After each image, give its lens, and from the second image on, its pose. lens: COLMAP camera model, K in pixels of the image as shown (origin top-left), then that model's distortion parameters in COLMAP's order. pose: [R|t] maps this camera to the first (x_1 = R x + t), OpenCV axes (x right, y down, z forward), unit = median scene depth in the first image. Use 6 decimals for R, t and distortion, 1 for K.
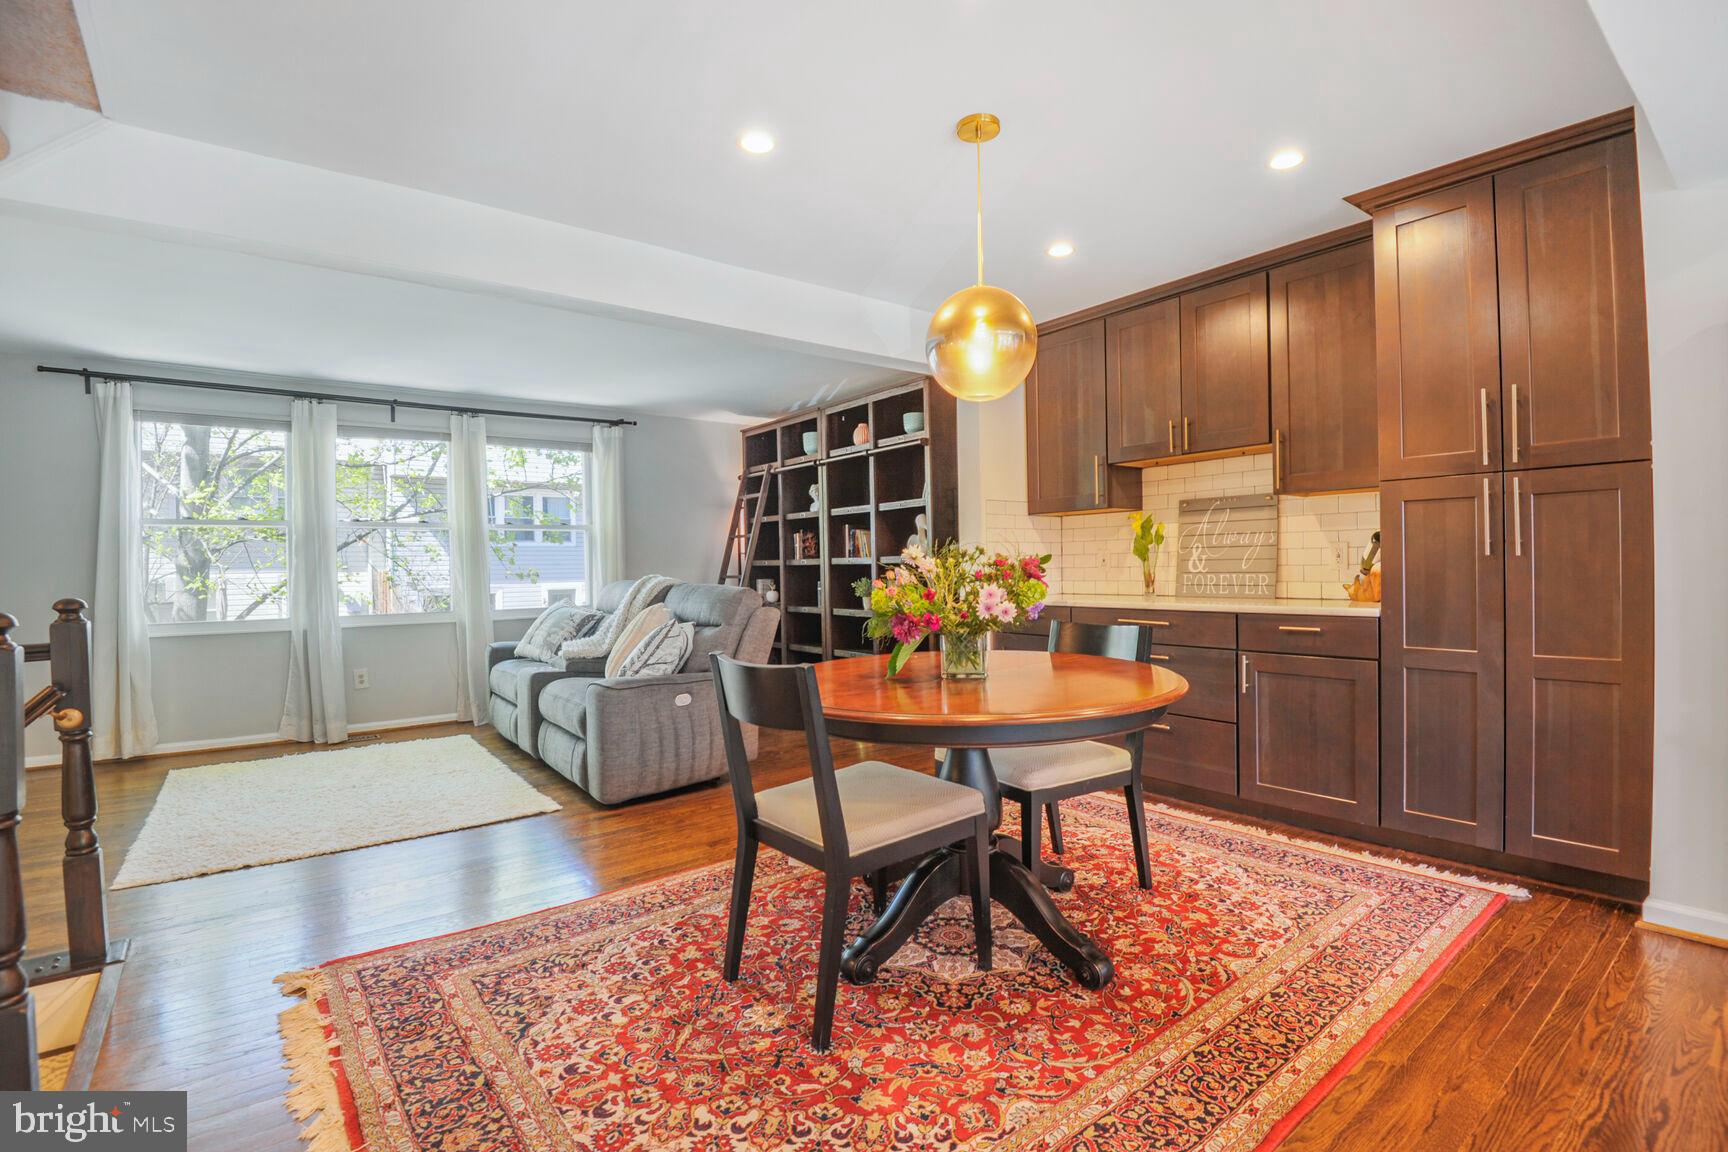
lens RADIAL K [[805.1, 0, 866.1], [0, 805.1, 560.4], [0, 0, 1]] dist [-0.023016, -0.007477]
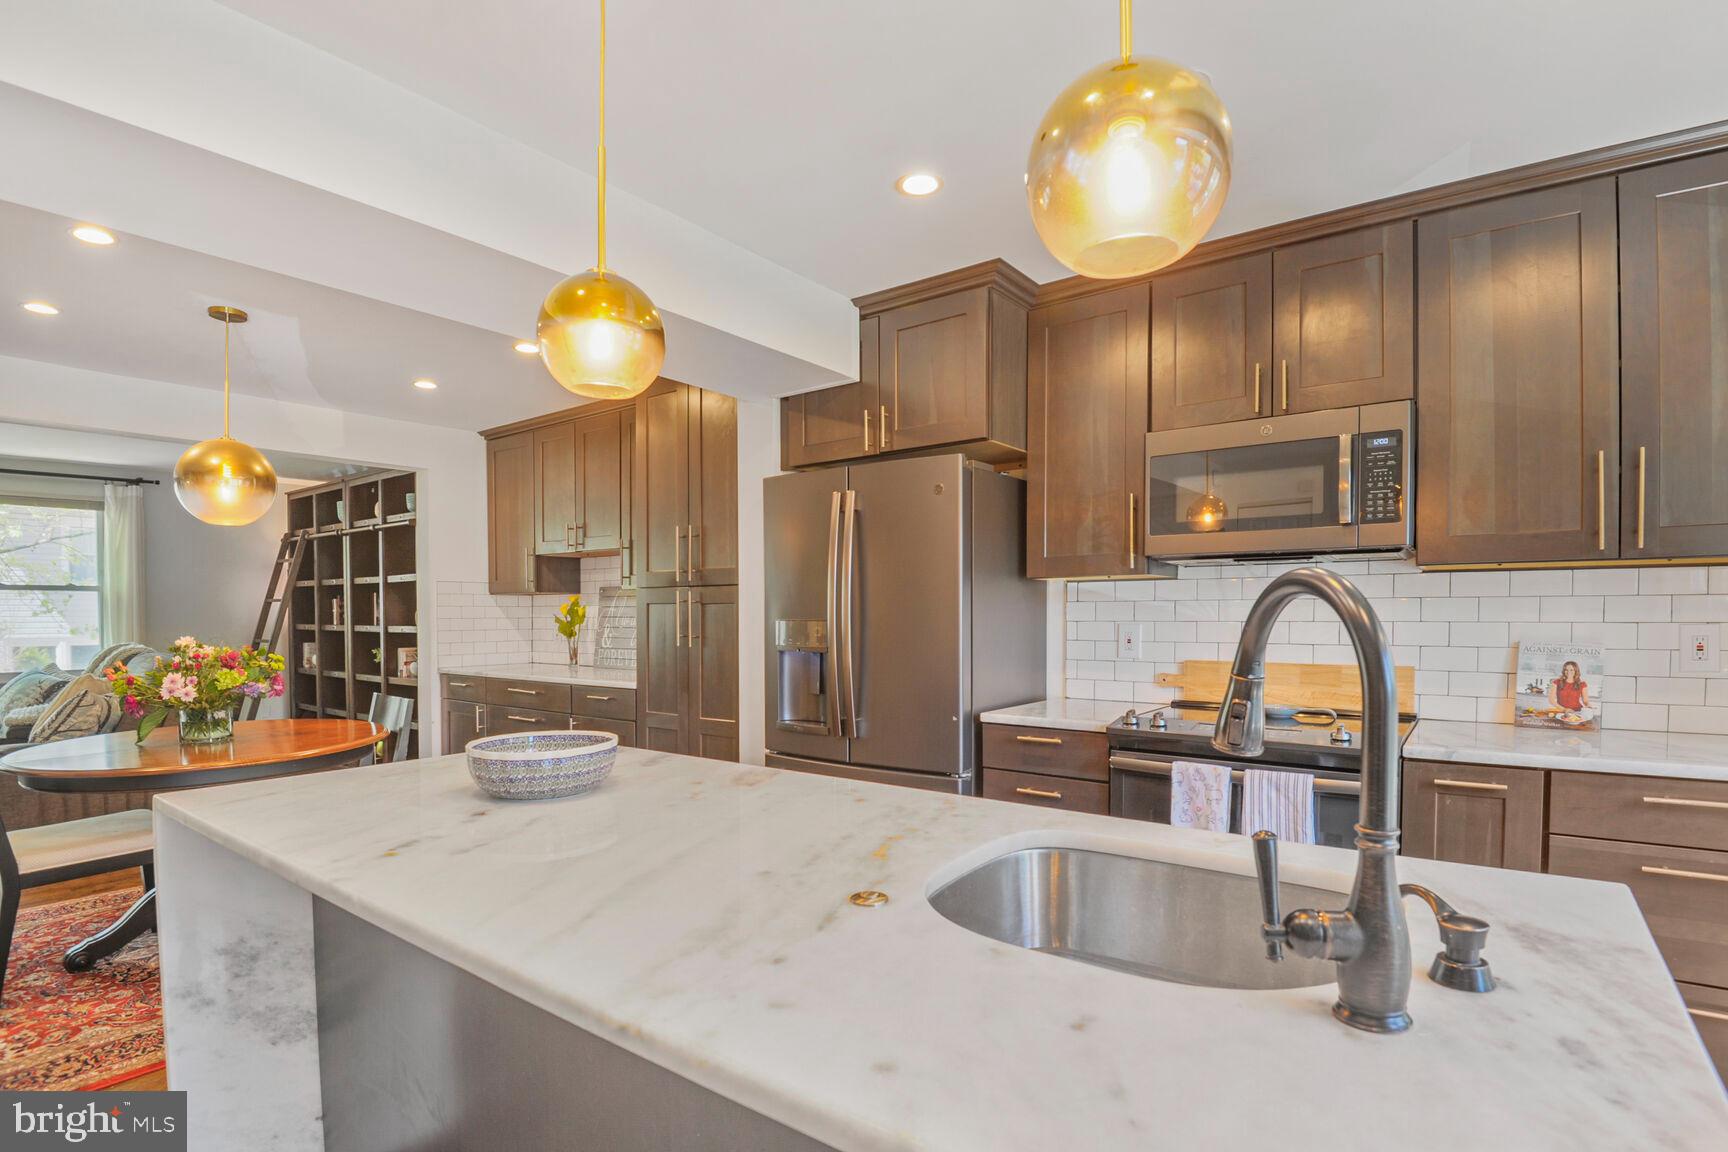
lens RADIAL K [[847.8, 0, 870.4], [0, 847.8, 624.8], [0, 0, 1]] dist [-0.026256, -0.006863]
pose [[0.963728, 0.010883, 0.266663, 0.767400], [-0.016113, 0.999718, 0.017430, -0.080667], [-0.266399, -0.021094, 0.963632, -0.552610]]
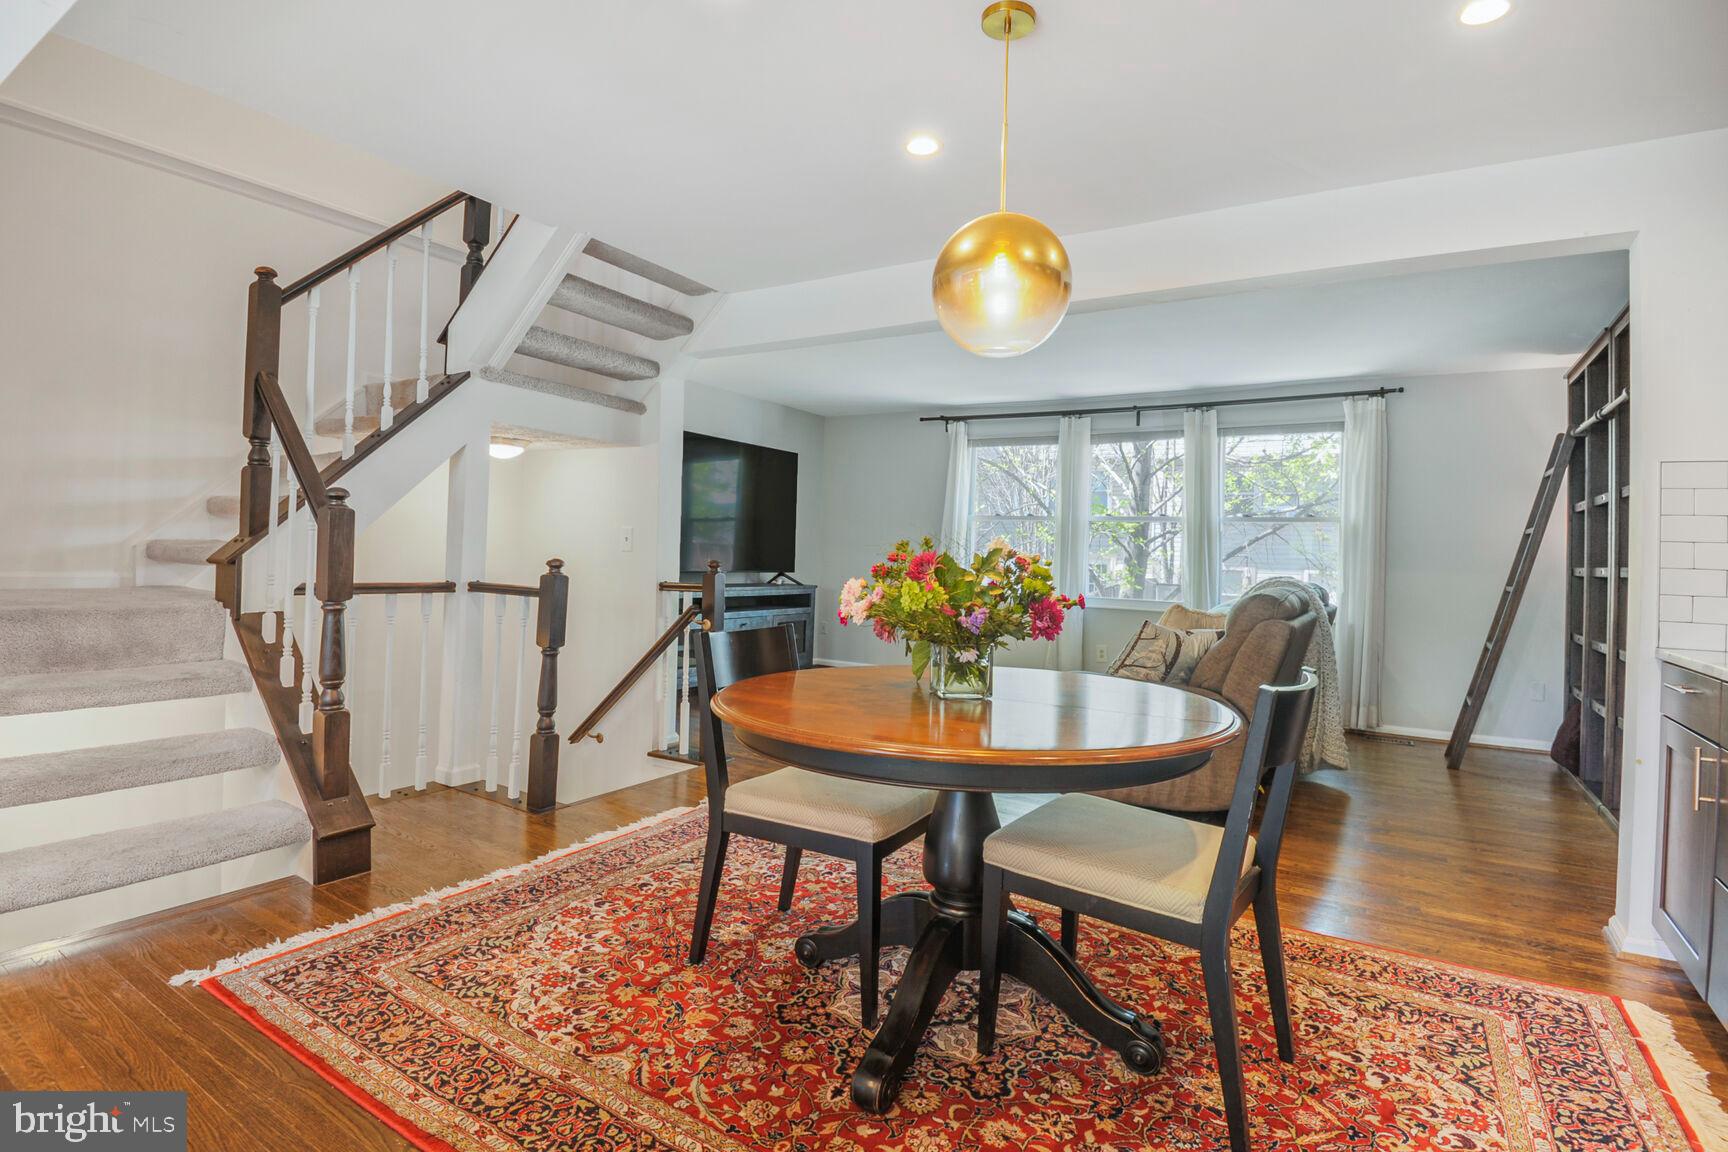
lens RADIAL K [[842.6, 0, 858.8], [0, 842.6, 543.0], [0, 0, 1]] dist [-0.006614, -0.020364]
pose [[0.335700, 0.016814, -0.941819, 0.871858], [-0.032593, 0.999449, 0.006226, -0.014747], [0.941405, 0.028607, 0.336063, 0.587749]]
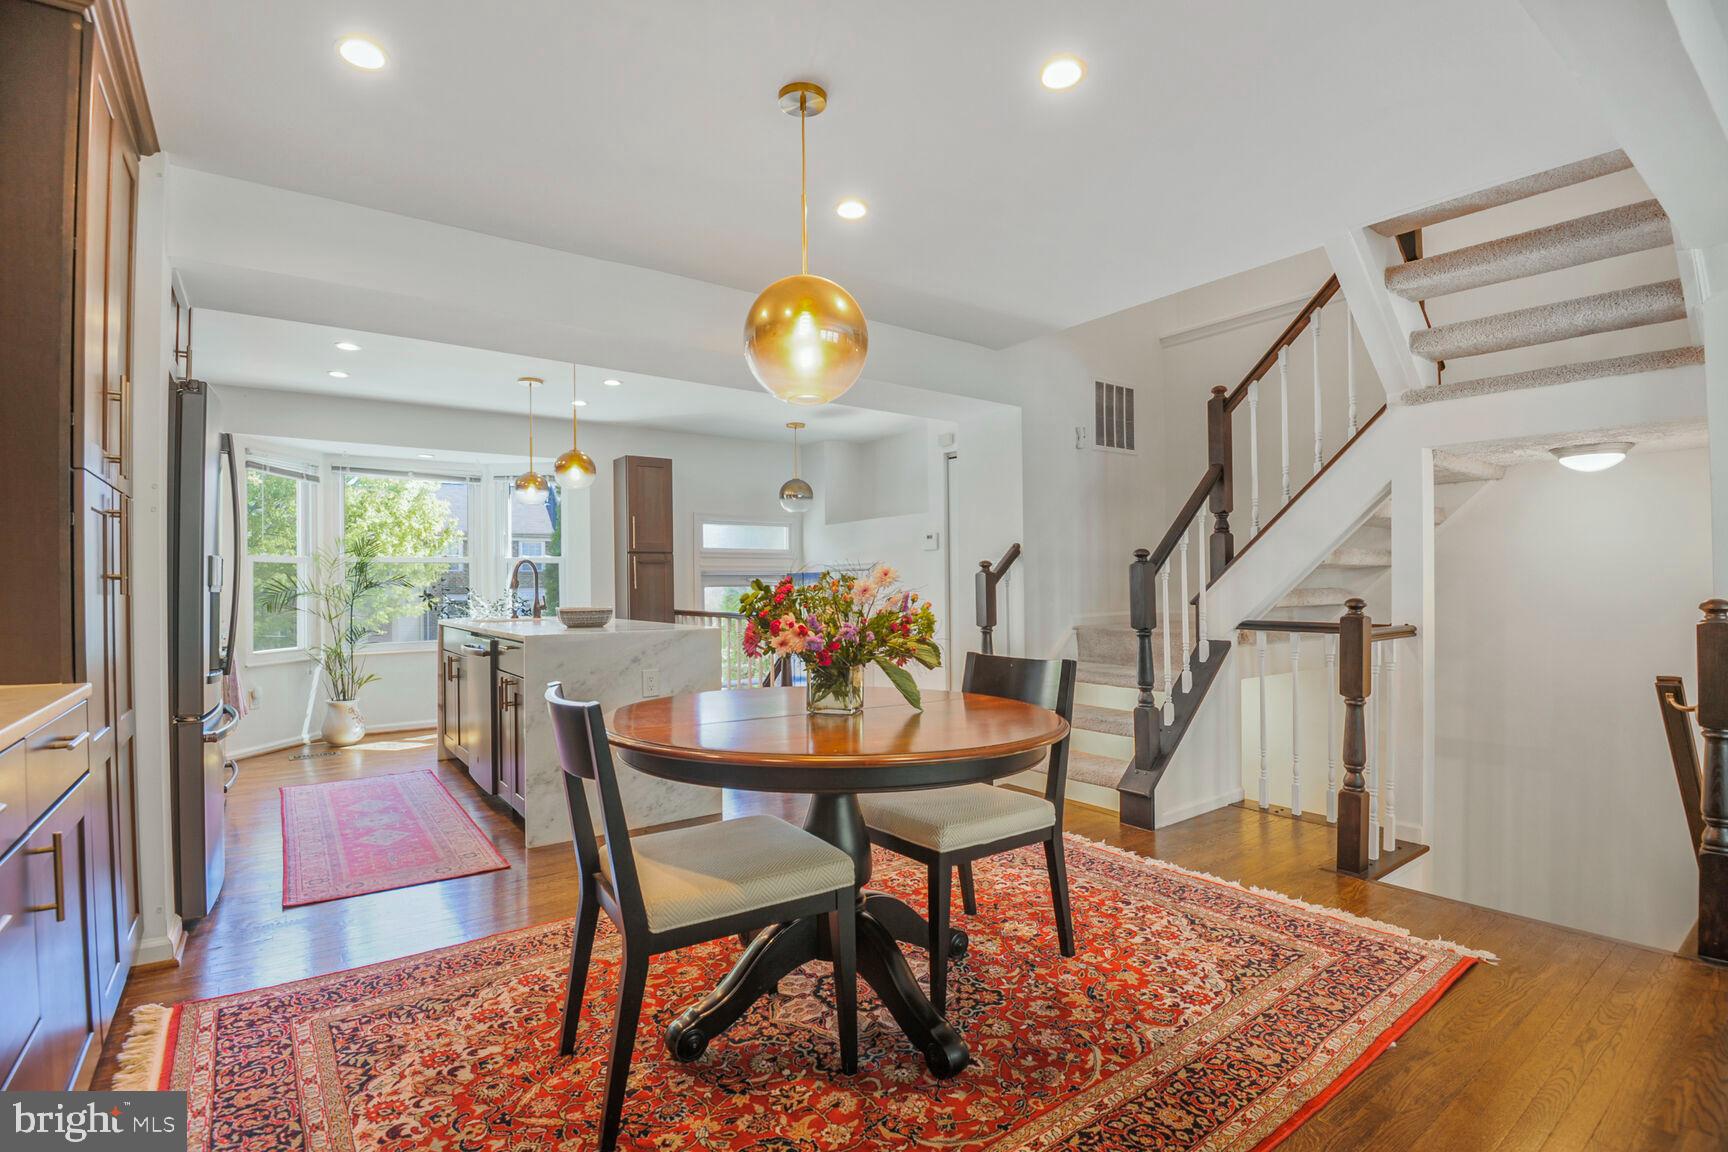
lens RADIAL K [[818.9, 0, 859.1], [0, 818.9, 591.0], [0, 0, 1]] dist [-0.003660, -0.026004]
pose [[-0.999054, 0.025205, 0.035447, 0.058977], [0.025132, 0.999681, -0.002481, 0.010322], [-0.035498, -0.001588, -0.999368, 1.865573]]
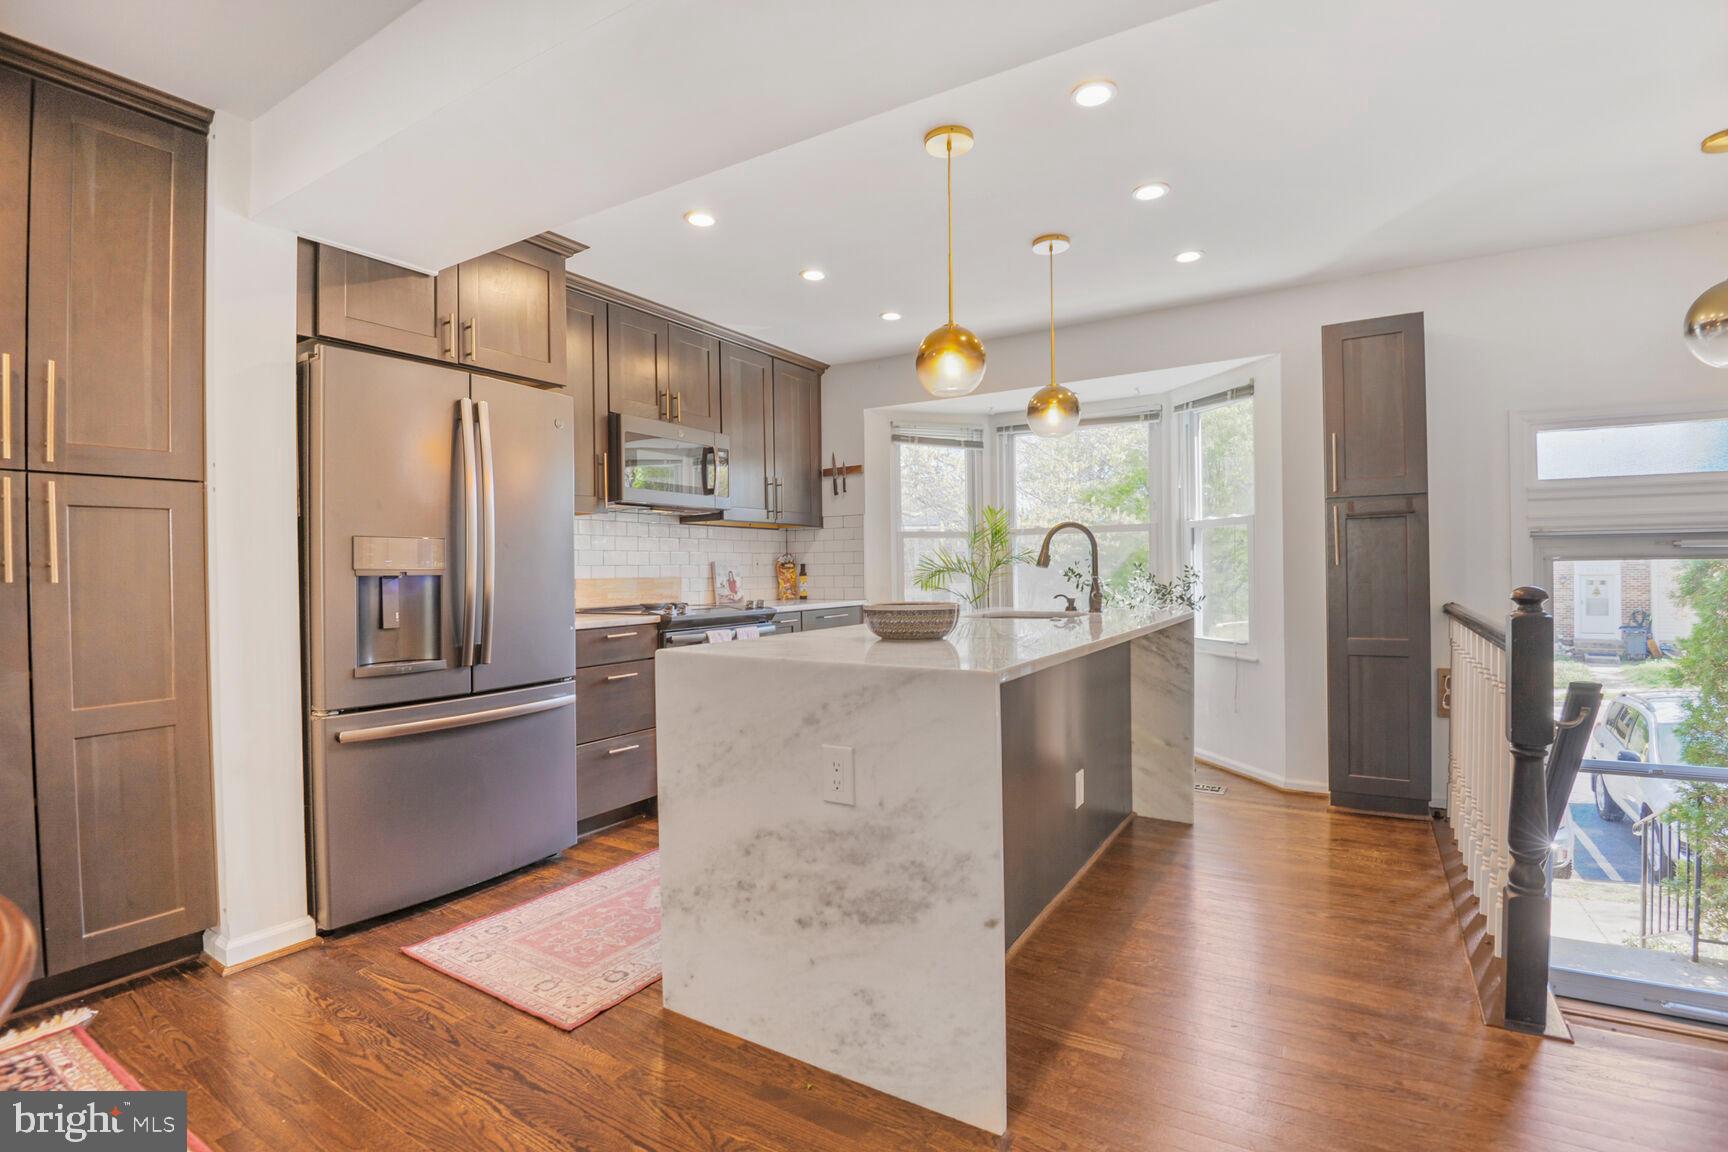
lens RADIAL K [[805.1, 0, 866.1], [0, 805.1, 560.4], [0, 0, 1]] dist [-0.023016, -0.007477]
pose [[-0.344768, 0.031571, 0.938157, -0.167585], [0.010953, 0.999502, -0.029610, 0.003575], [-0.938624, 0.000067, -0.344942, 0.547406]]
